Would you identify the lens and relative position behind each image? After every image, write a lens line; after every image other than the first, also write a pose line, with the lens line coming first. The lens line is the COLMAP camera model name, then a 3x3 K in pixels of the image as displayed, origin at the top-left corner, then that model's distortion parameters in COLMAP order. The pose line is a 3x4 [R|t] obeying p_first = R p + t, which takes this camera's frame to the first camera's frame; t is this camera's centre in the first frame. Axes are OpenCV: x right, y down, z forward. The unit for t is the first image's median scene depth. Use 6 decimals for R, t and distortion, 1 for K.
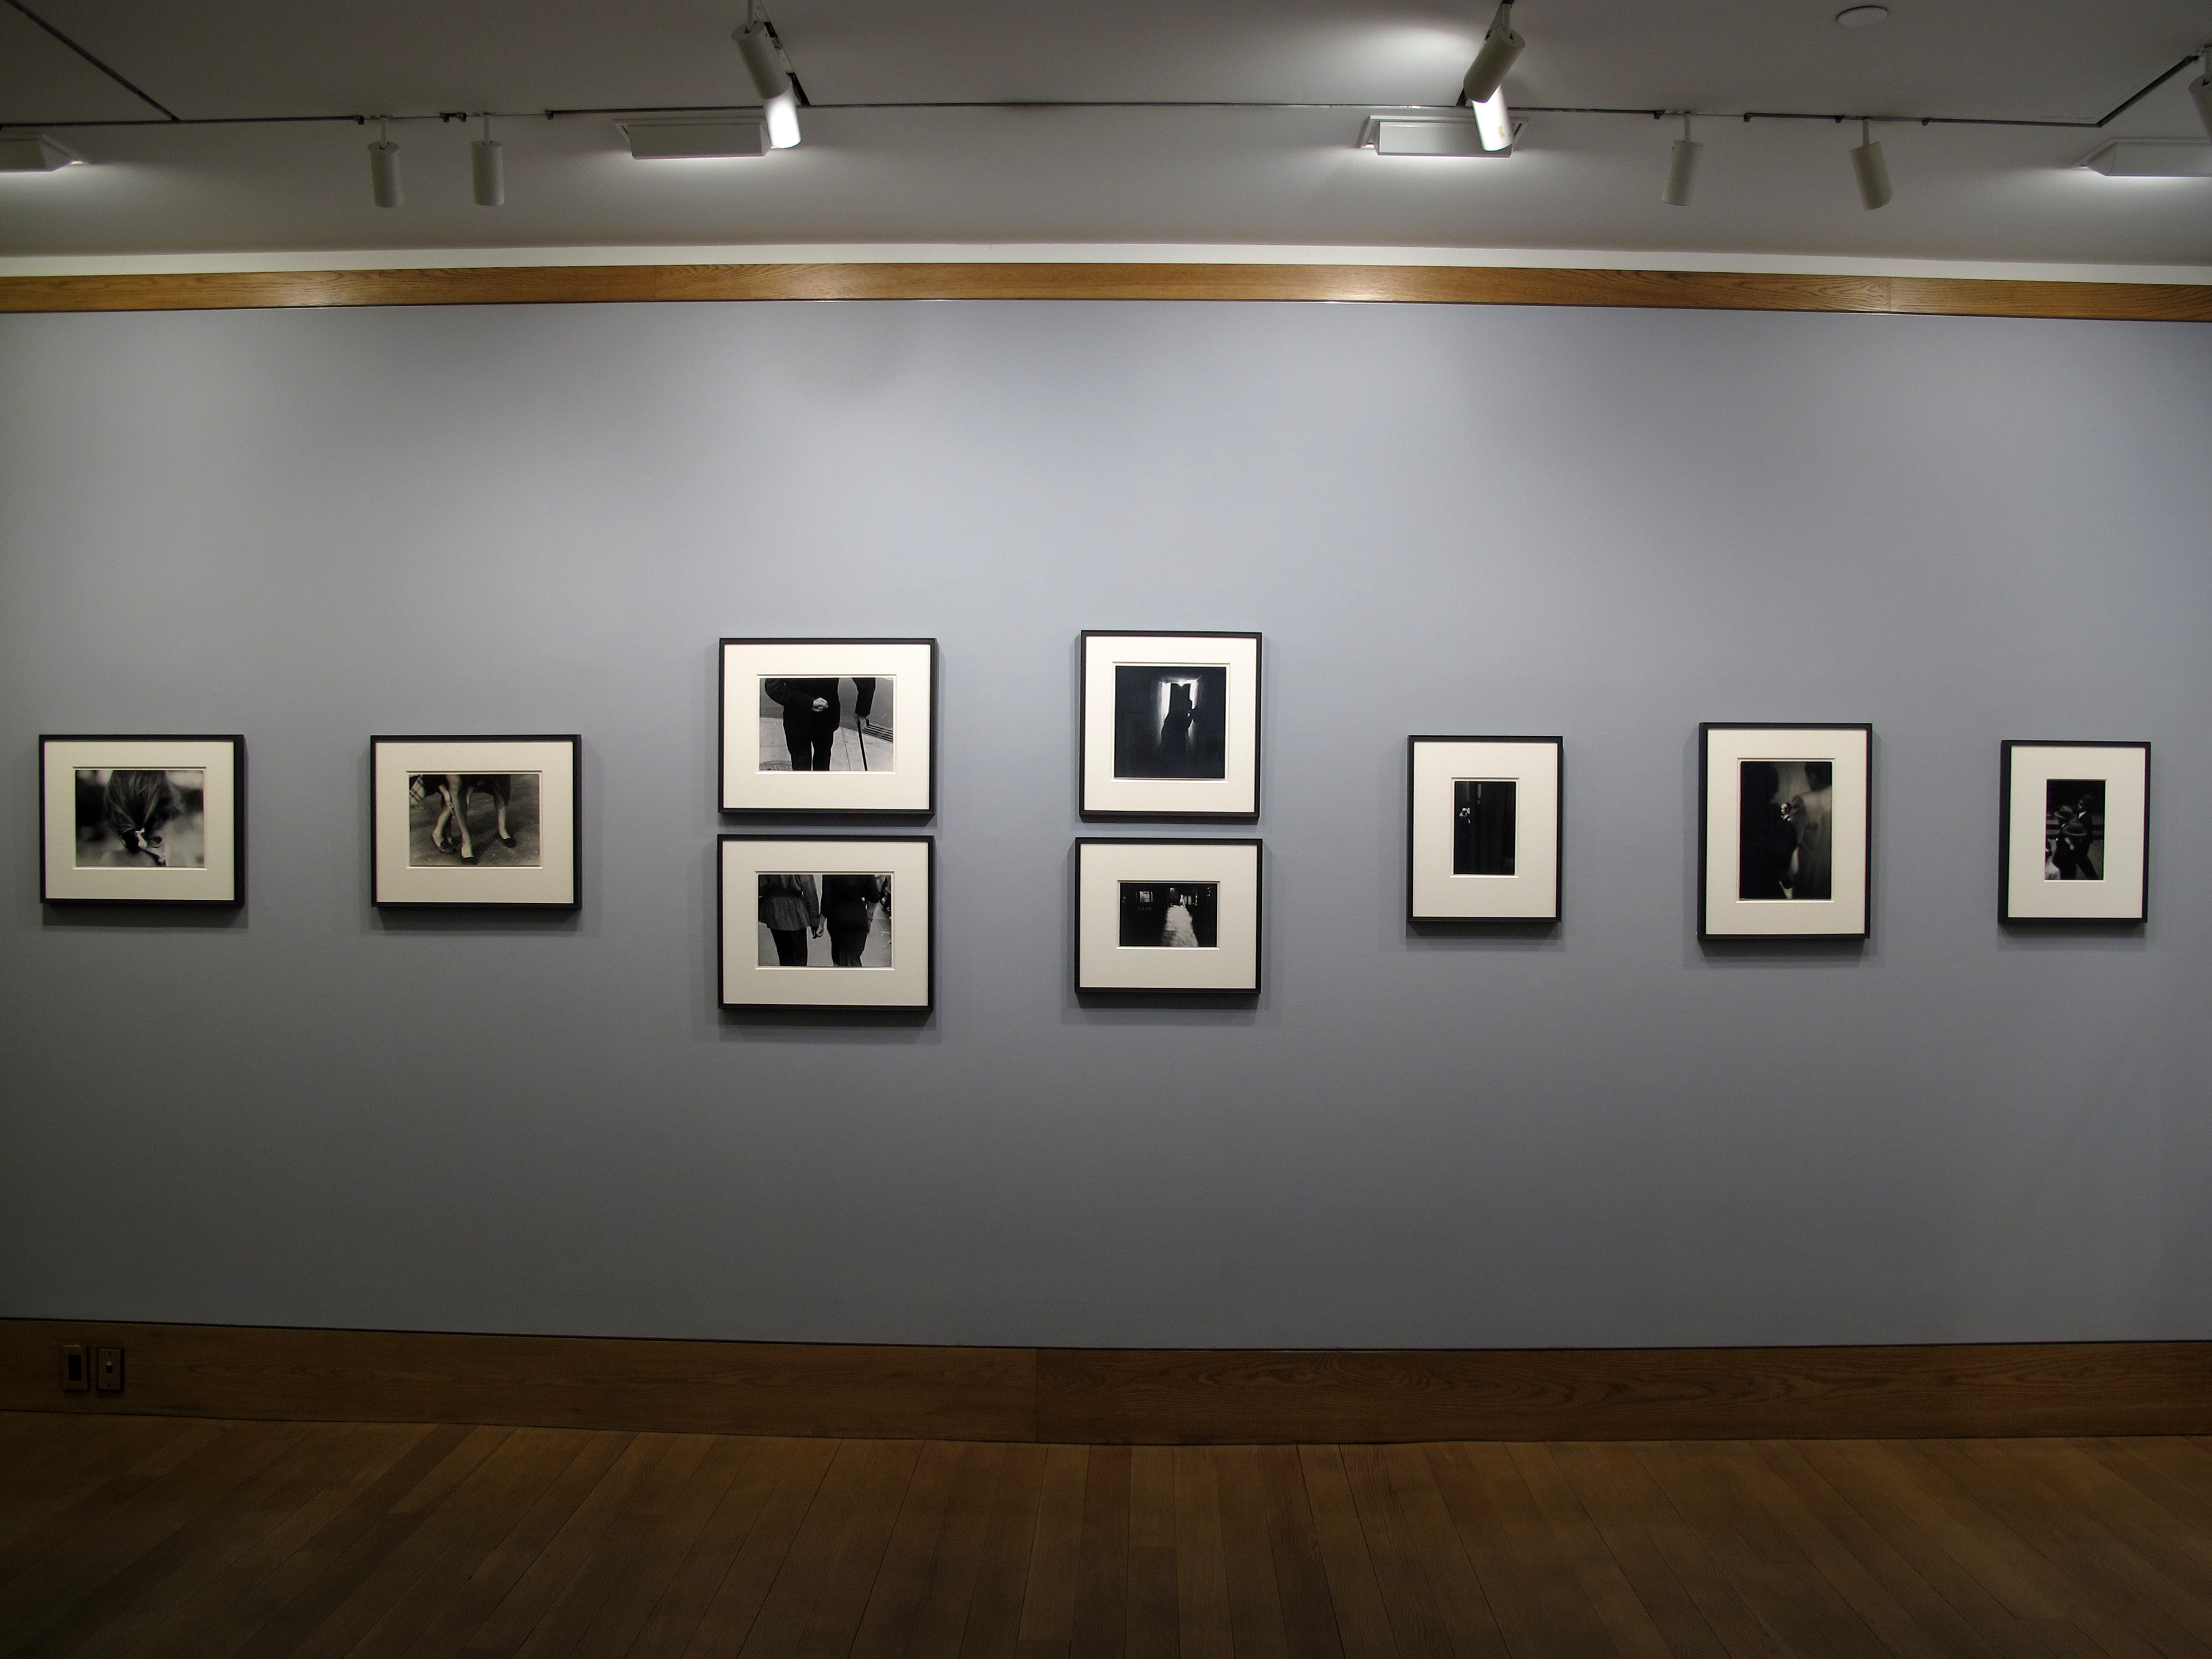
lens RADIAL K [[1873.6, 0, 1140.4], [0, 1873.6, 811.9], [0, 0, 1]] dist [-0.142846, 0.099605]
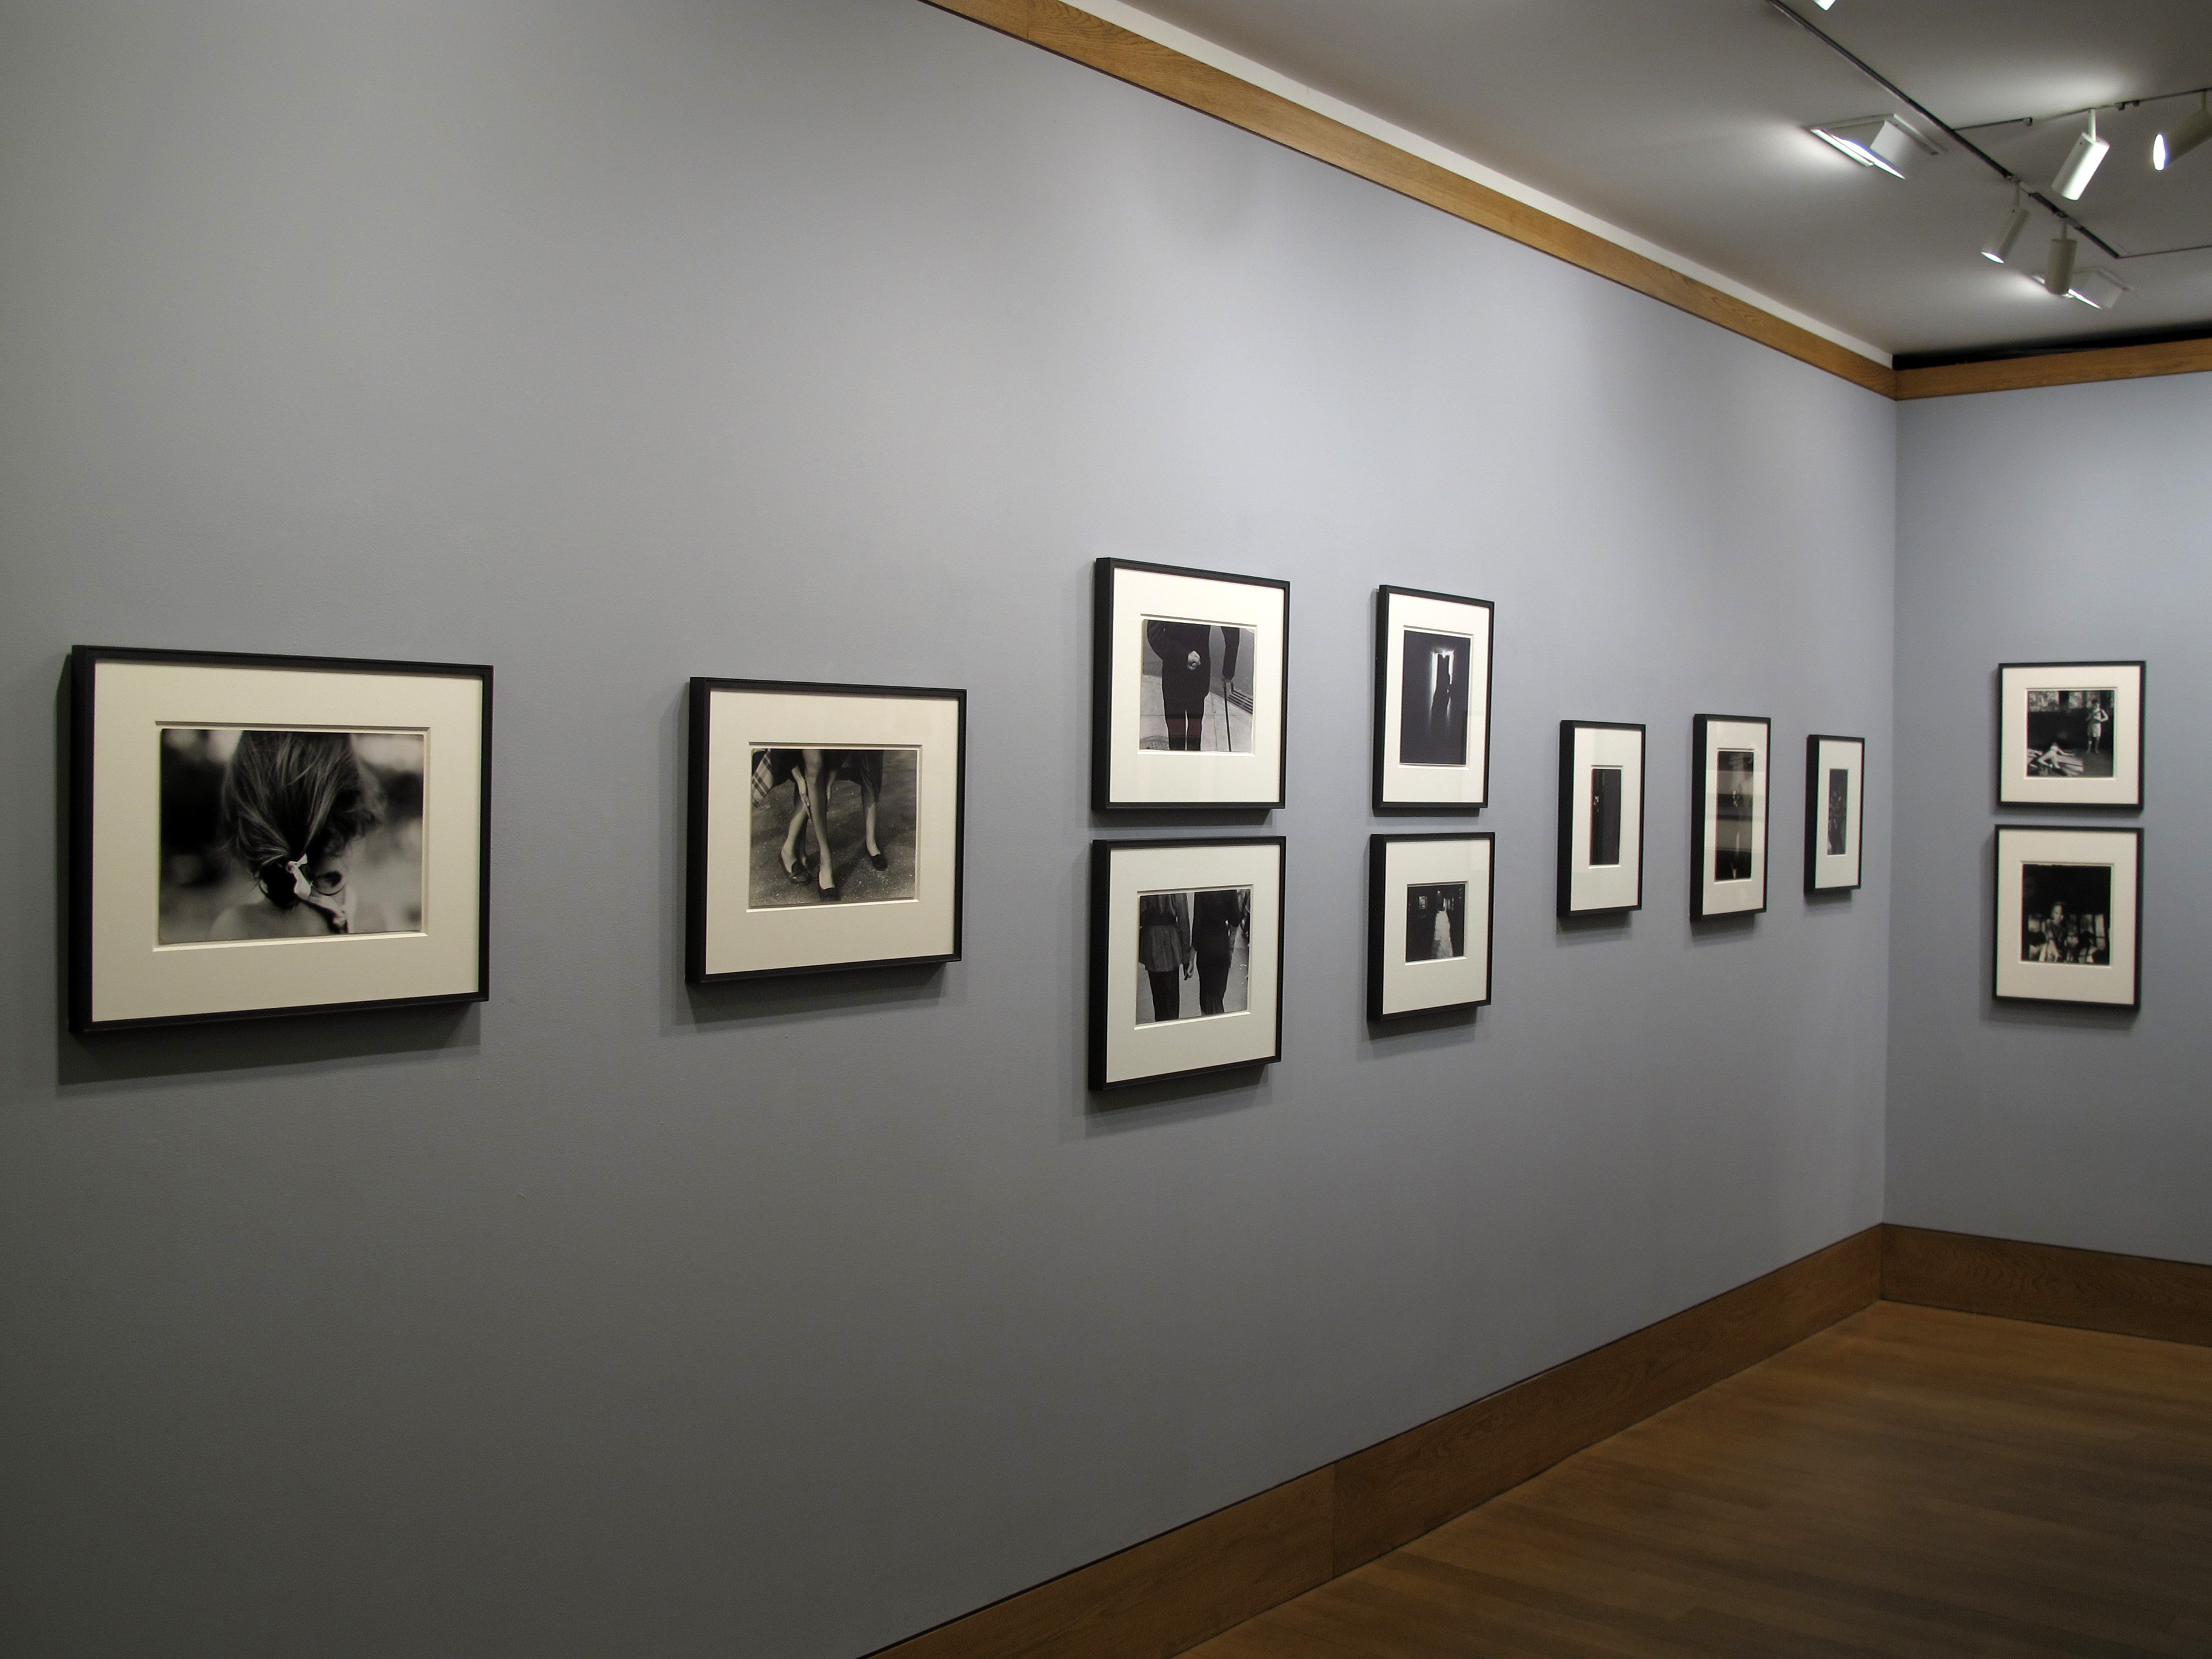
lens RADIAL K [[2122.6, 0, 1099.3], [0, 2122.6, 839.6], [0, 0, 1]] dist [-0.103343, 0.000000]
pose [[0.645946, -0.020965, 0.763096, -0.832098], [0.006826, 0.999741, 0.021688, -0.005424], [-0.763353, -0.008800, 0.645922, 0.489938]]
